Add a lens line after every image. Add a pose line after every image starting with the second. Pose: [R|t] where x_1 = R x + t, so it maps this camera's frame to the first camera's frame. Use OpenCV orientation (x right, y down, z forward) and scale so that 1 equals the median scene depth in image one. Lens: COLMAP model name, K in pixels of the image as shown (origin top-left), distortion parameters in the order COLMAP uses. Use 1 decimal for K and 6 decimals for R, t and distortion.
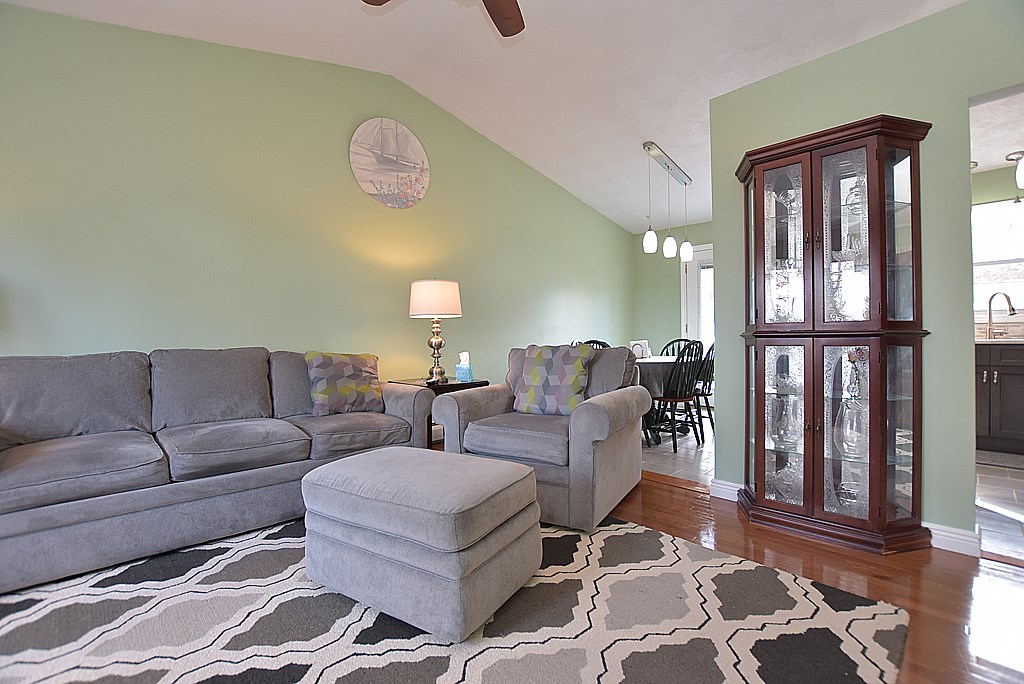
lens RADIAL K [[444.4, 0, 512.0], [0, 444.4, 342.0], [0, 0, 1]] dist [-0.039808, 0.009949]
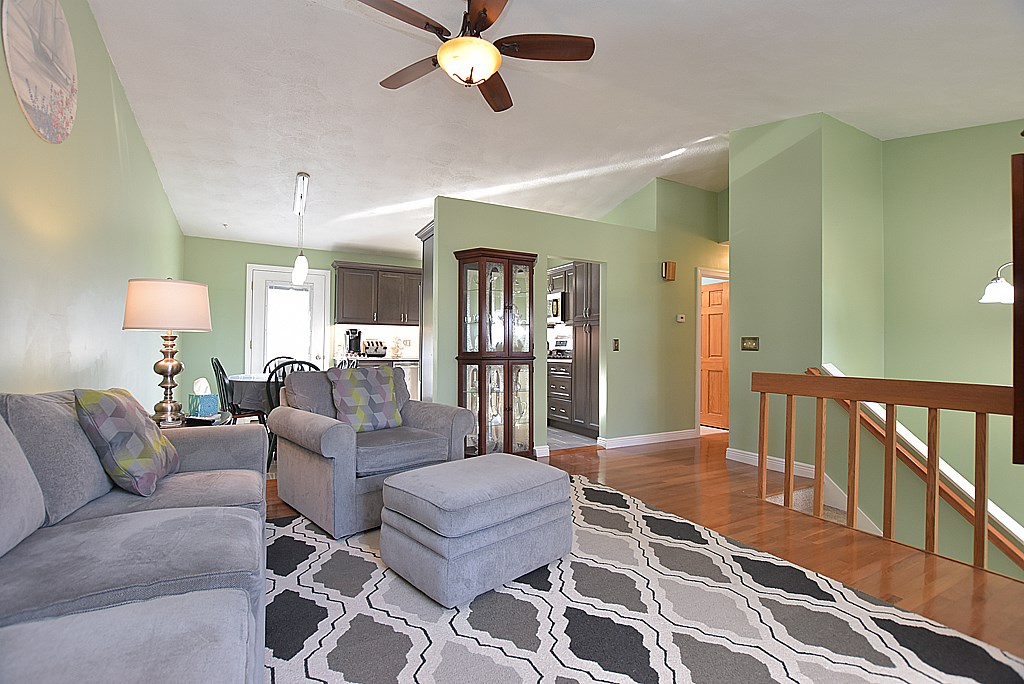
lens RADIAL K [[453.5, 0, 499.1], [0, 453.5, 343.2], [0, 0, 1]] dist [-0.042726, 0.010598]
pose [[0.295135, 0.035999, 0.954777, -0.916453], [0.011193, 0.999091, -0.041129, -0.001676], [-0.955390, 0.022826, 0.294464, 0.385348]]
